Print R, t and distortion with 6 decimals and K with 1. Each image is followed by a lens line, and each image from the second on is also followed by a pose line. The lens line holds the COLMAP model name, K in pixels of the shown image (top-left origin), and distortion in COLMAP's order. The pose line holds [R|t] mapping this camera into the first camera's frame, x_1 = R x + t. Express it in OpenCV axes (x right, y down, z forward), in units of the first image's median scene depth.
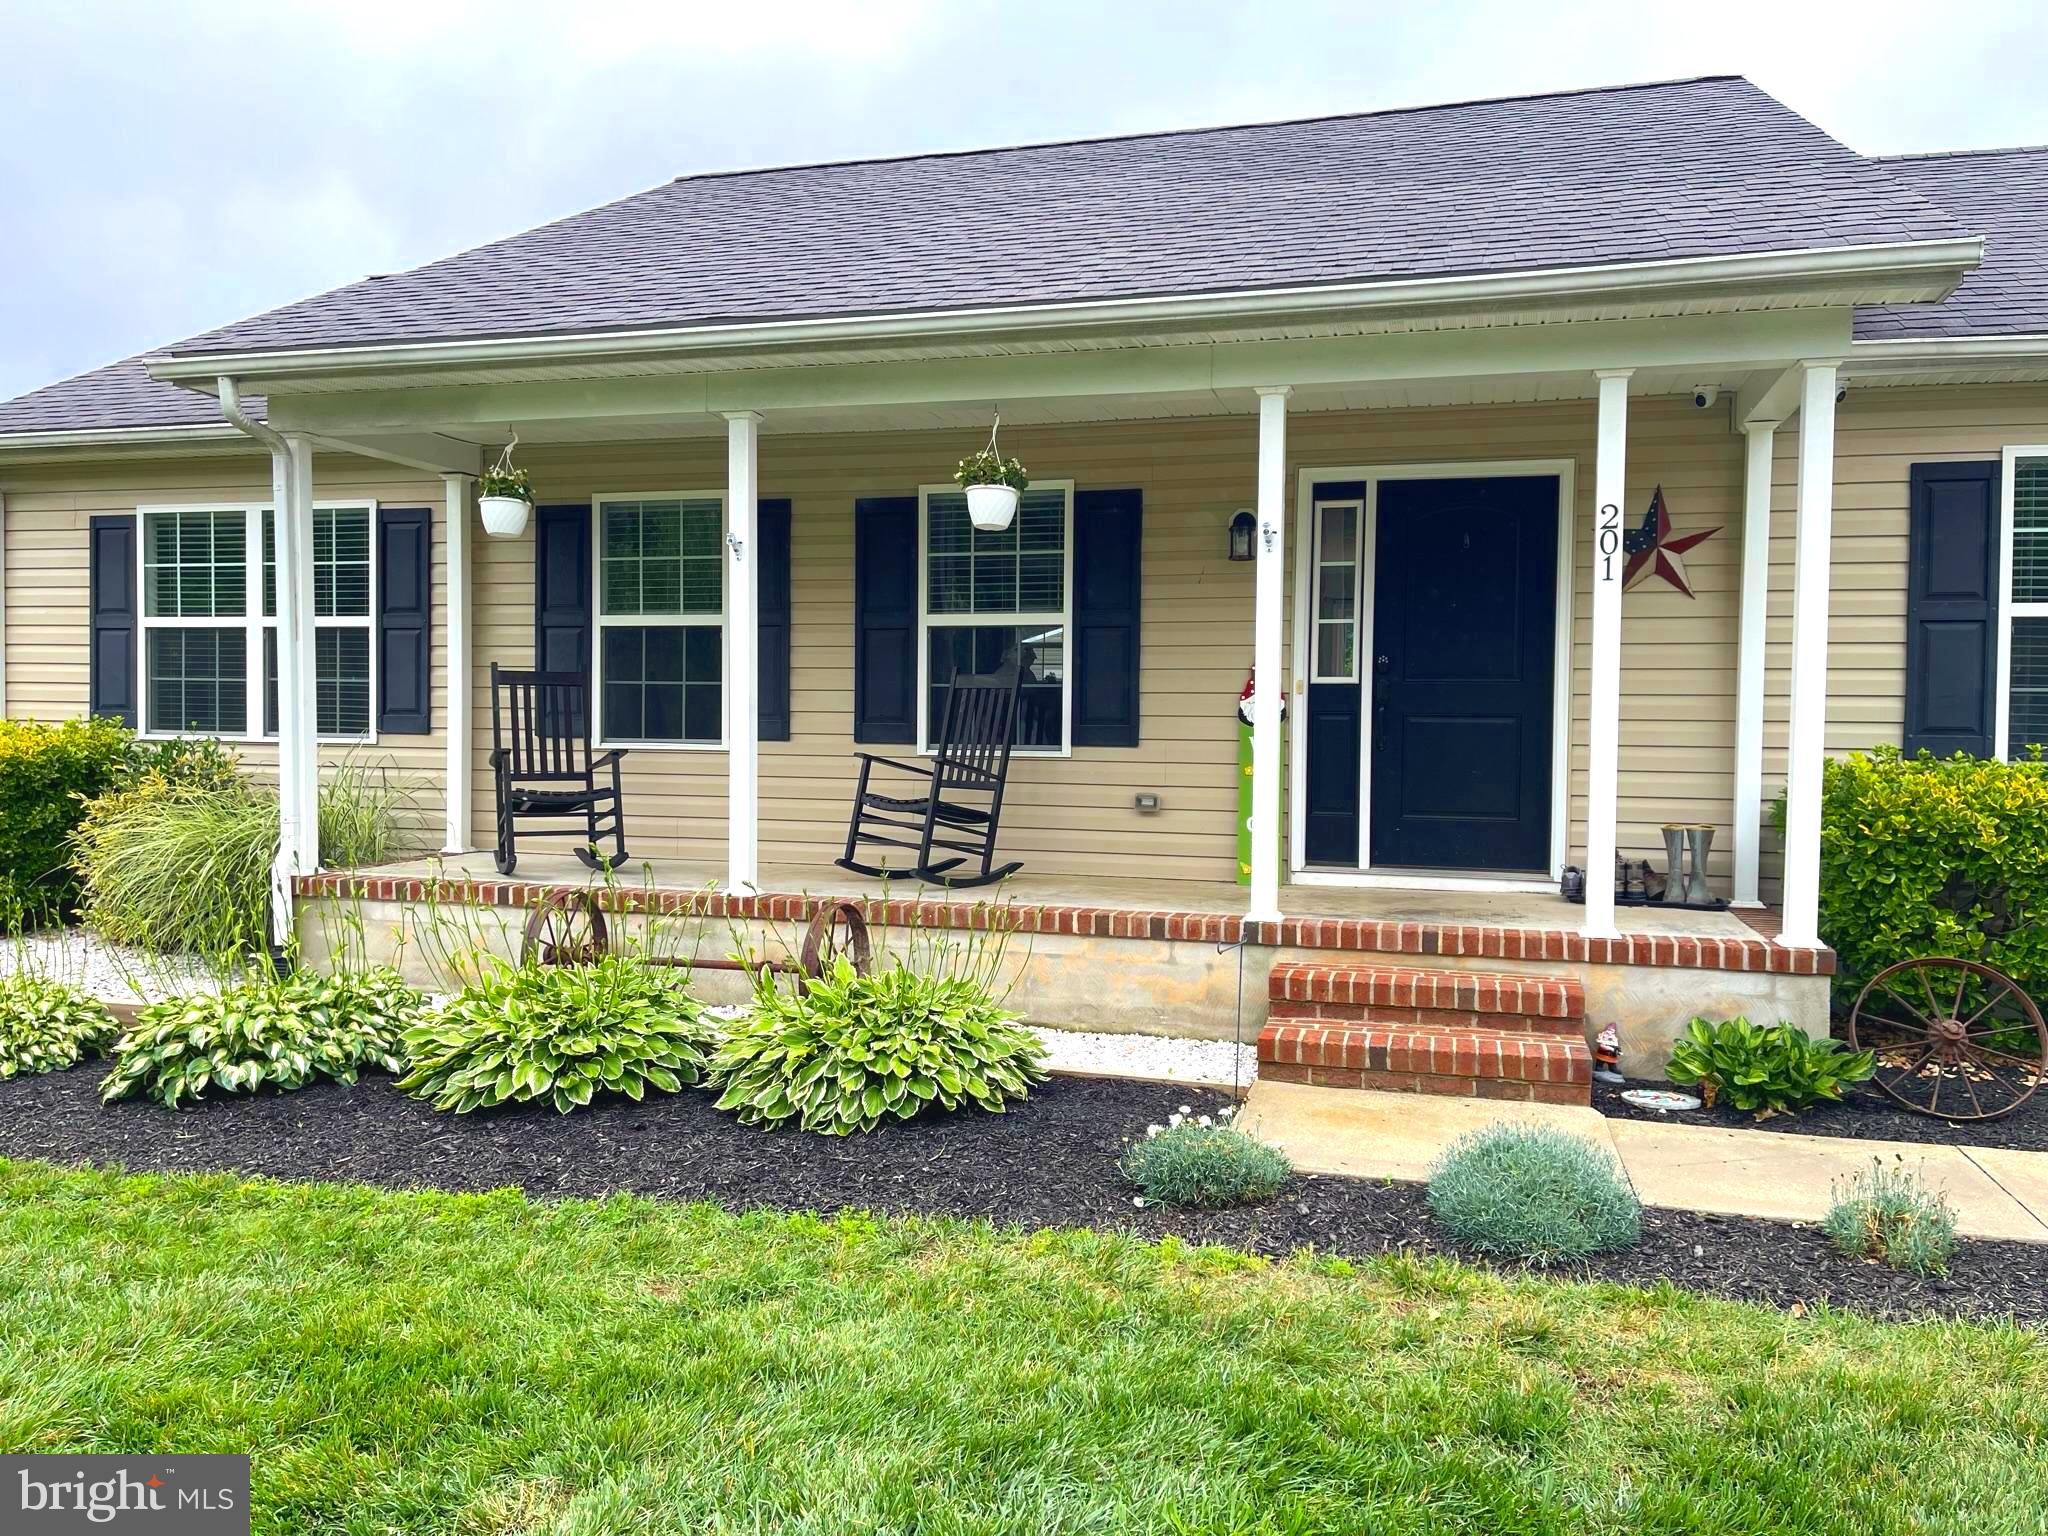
lens RADIAL K [[1523.8, 0, 985.8], [0, 1523.8, 772.6], [0, 0, 1]] dist [0.041319, -0.003239]
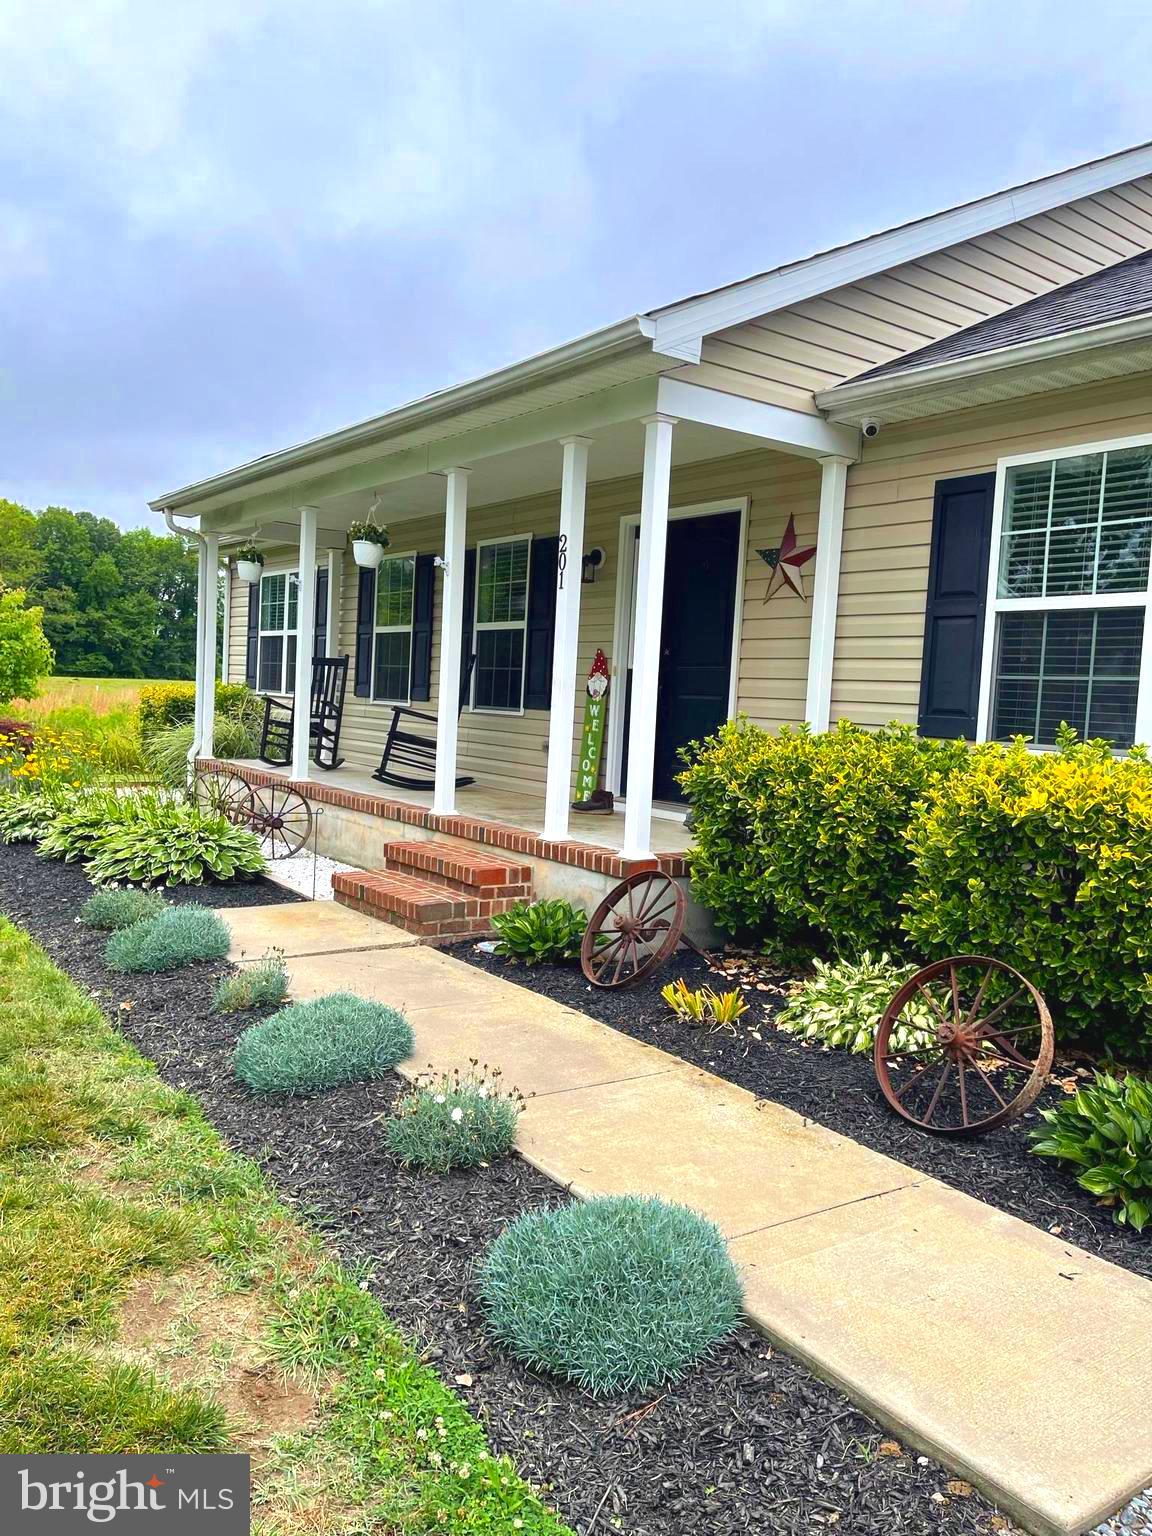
lens RADIAL K [[1142.8, 0, 577.4], [0, 1142.8, 787.8], [0, 0, 1]] dist [0.041319, -0.003239]
pose [[0.785345, 0.076087, -0.614365, 0.841376], [-0.060345, 0.997101, 0.046348, 0.005544], [0.616111, 0.000675, 0.787659, 0.137977]]
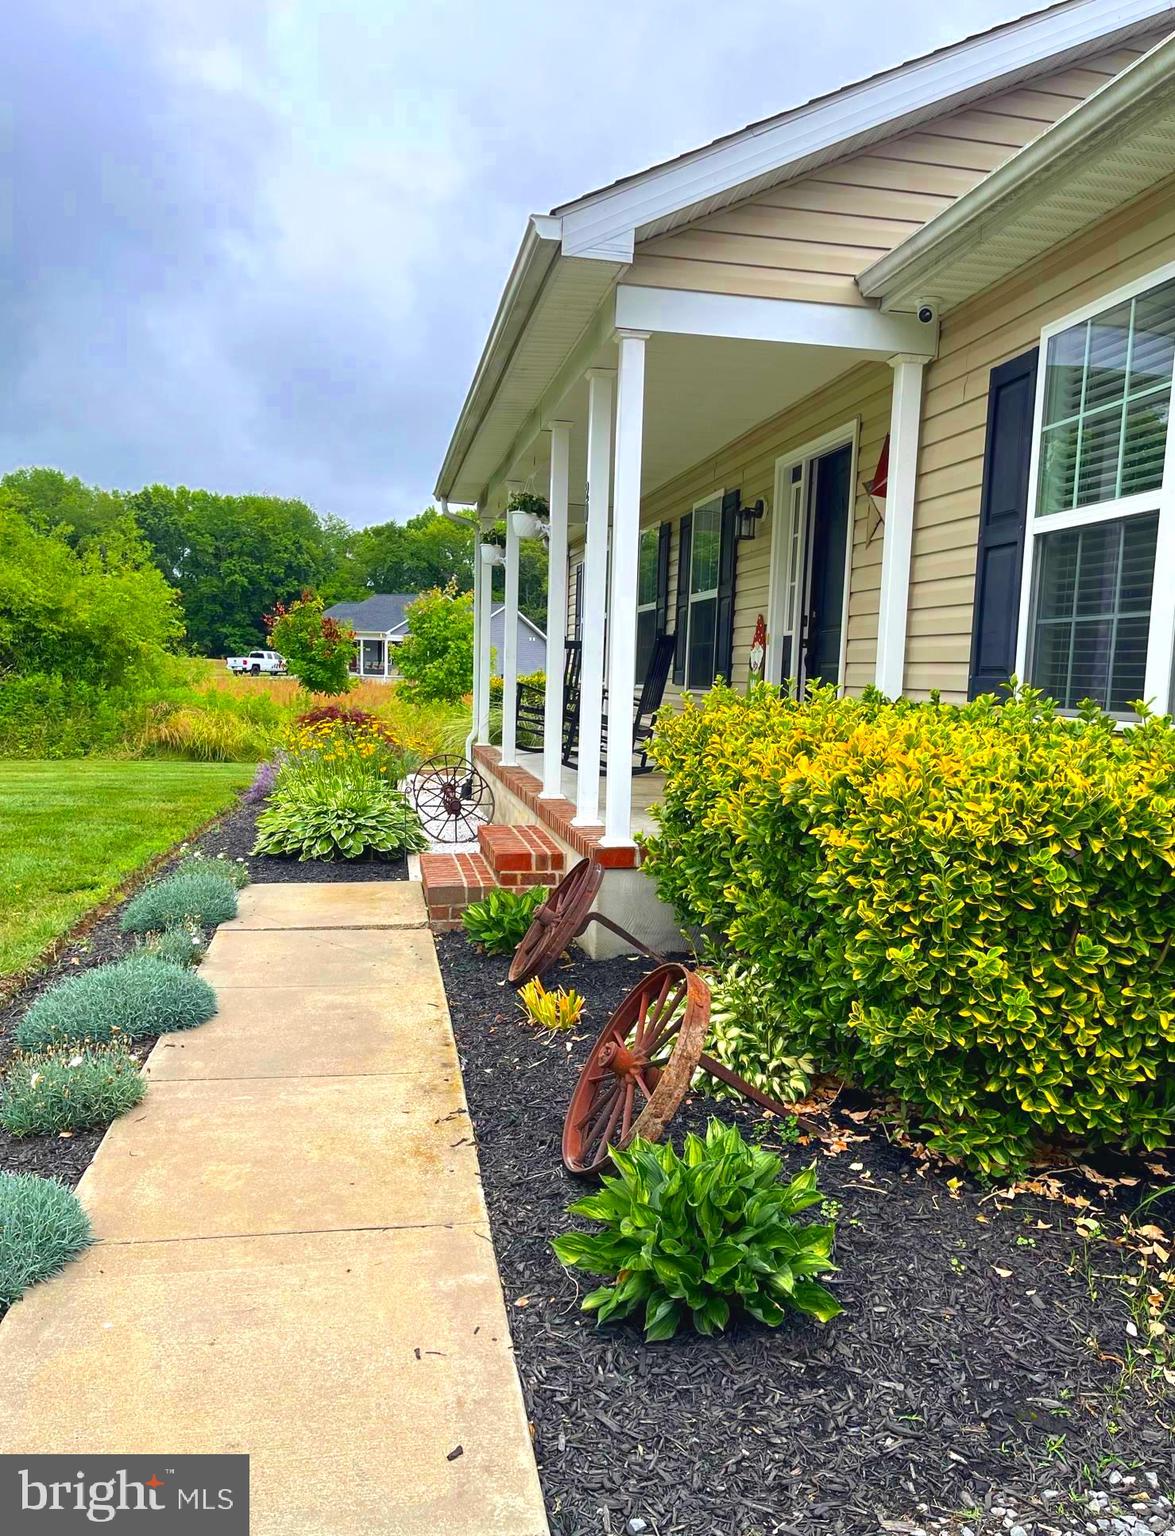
lens RADIAL K [[1214.0, 0, 616.1], [0, 1214.0, 816.7], [0, 0, 1]] dist [0.048348, 0.003234]
pose [[0.463060, 0.106983, -0.879847, 1.033373], [-0.055227, 0.994242, 0.091827, 0.003339], [0.884605, 0.006070, 0.466302, 0.431640]]
